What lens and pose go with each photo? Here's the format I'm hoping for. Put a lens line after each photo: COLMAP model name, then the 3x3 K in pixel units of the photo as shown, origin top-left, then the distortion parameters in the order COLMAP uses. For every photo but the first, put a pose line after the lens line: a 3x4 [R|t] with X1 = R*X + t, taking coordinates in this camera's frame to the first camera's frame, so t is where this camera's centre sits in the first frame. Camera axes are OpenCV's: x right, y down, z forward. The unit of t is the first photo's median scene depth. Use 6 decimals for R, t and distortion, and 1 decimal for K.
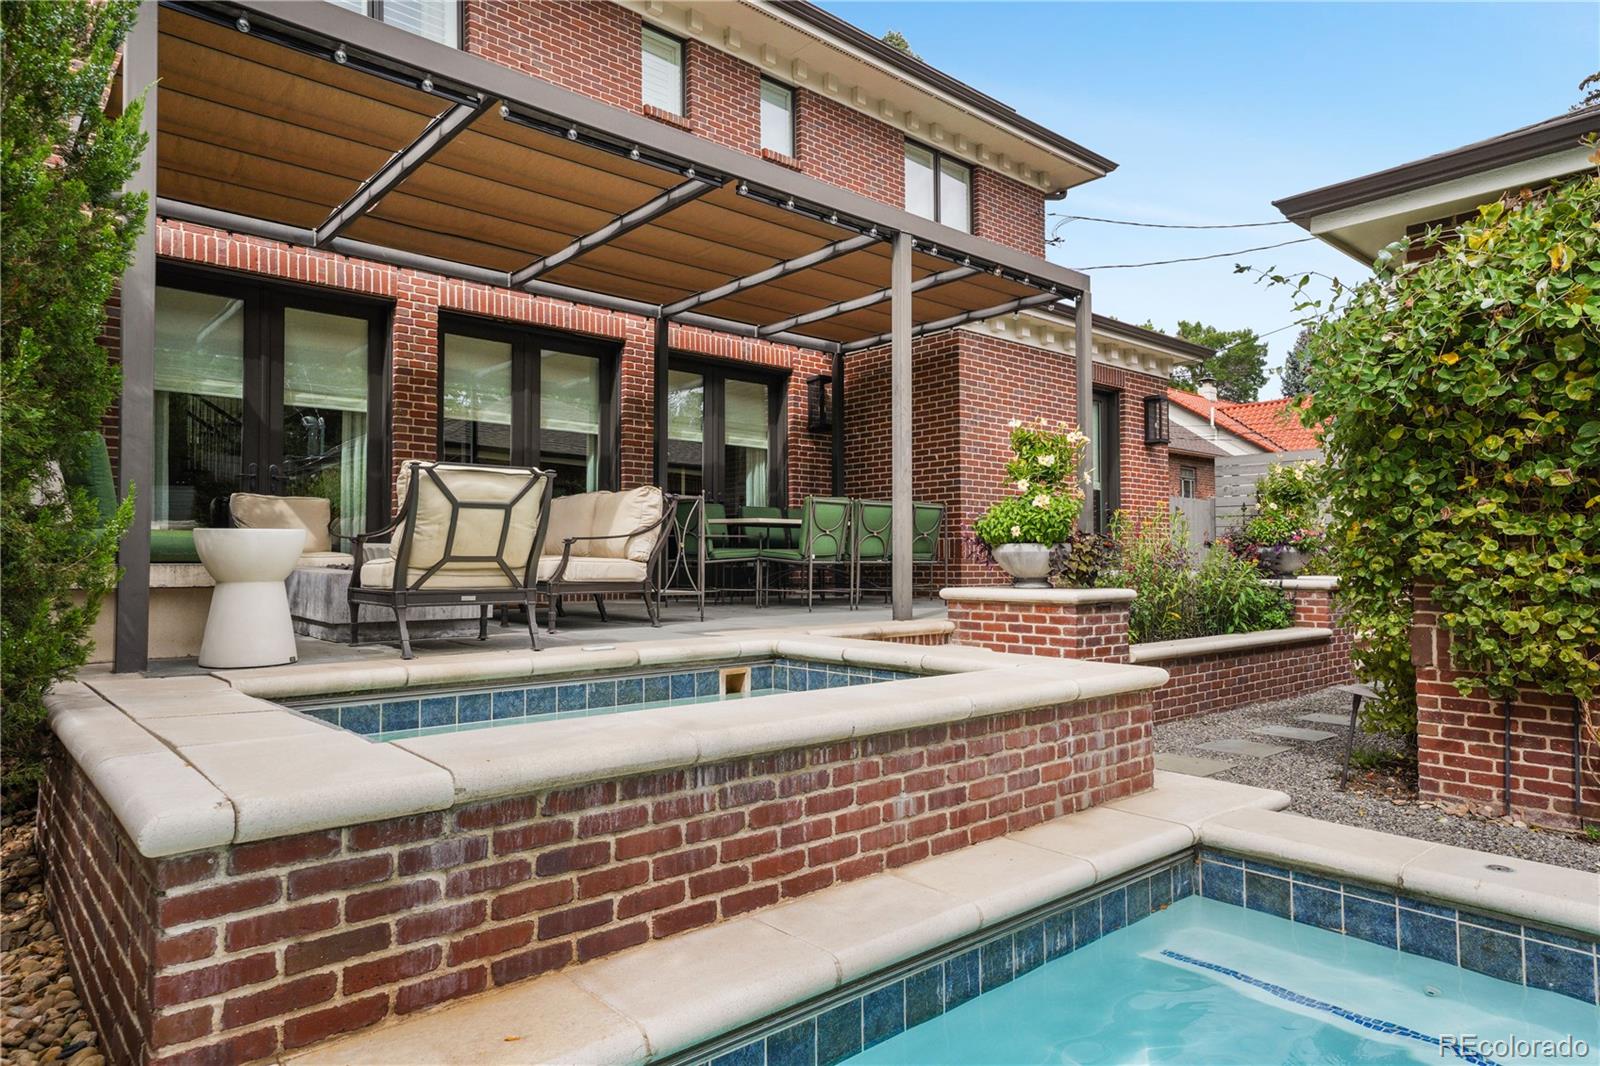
lens RADIAL K [[959.9, 0, 800.0], [0, 959.9, 533.0], [0, 0, 1]] dist [0.029318, 0.000496]
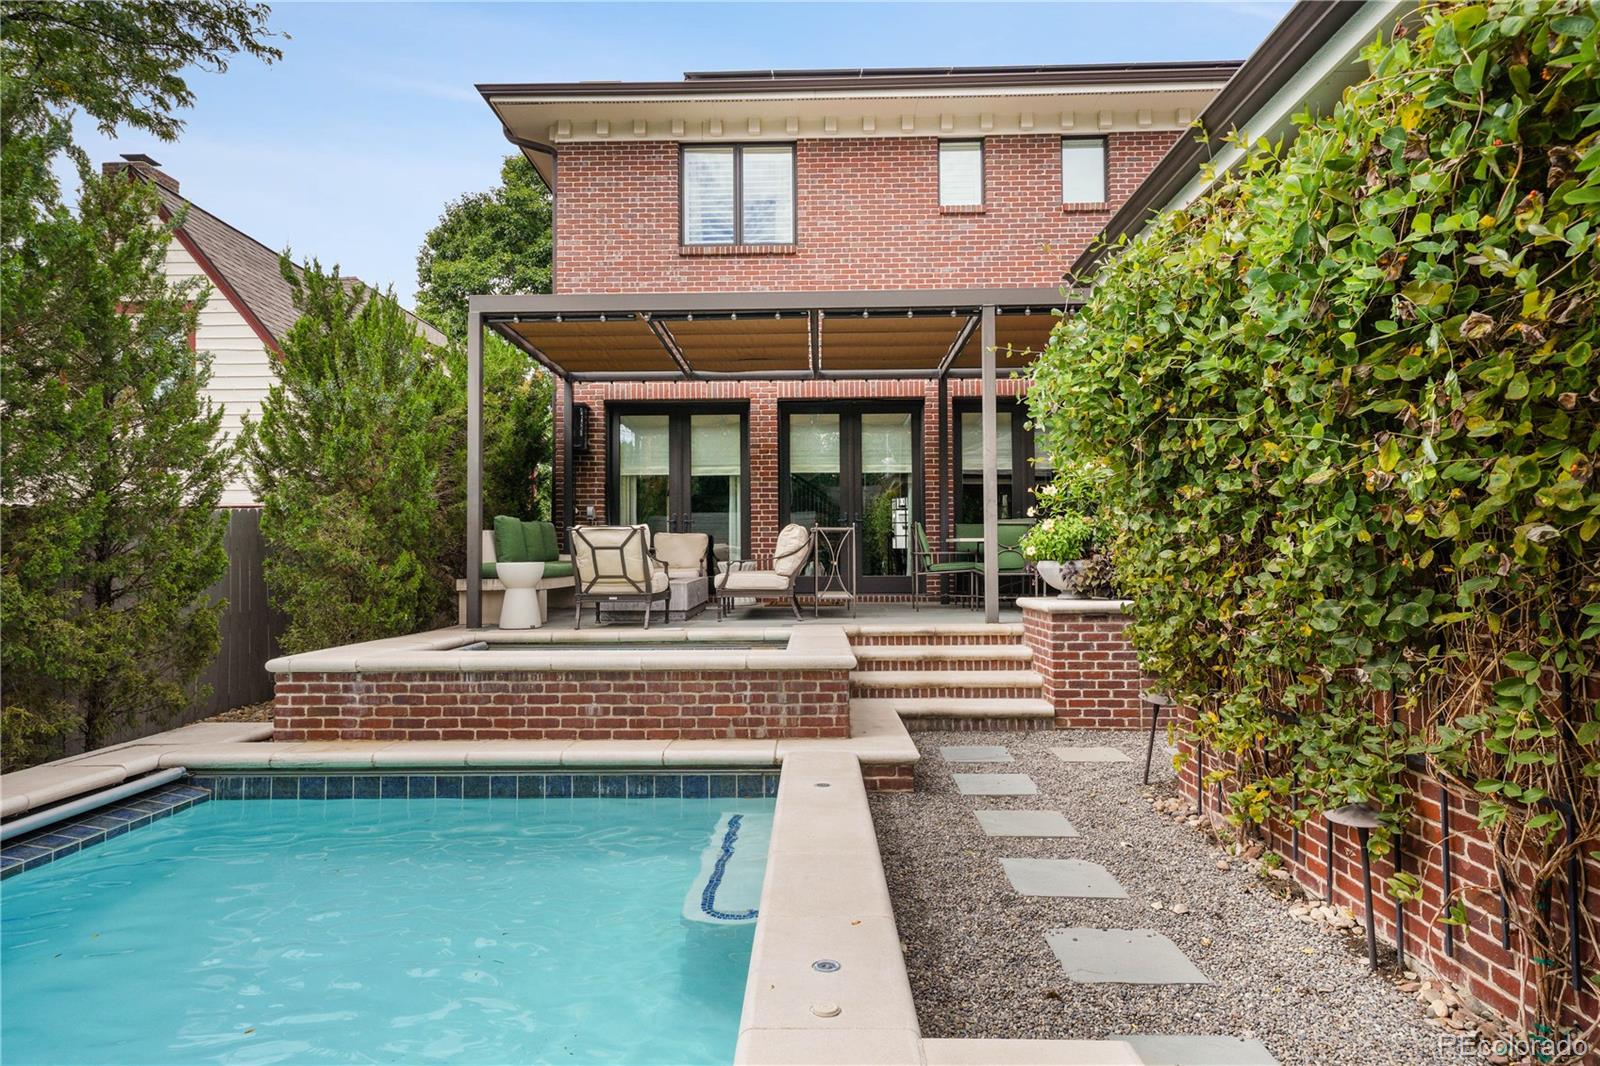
lens RADIAL K [[959.9, 0, 800.0], [0, 959.9, 533.0], [0, 0, 1]] dist [0.029318, 0.000496]
pose [[0.737403, -0.026415, -0.674937, 1.301473], [0.026721, 0.999594, -0.009926, -0.031750], [0.674925, -0.010716, 0.737809, -0.111331]]
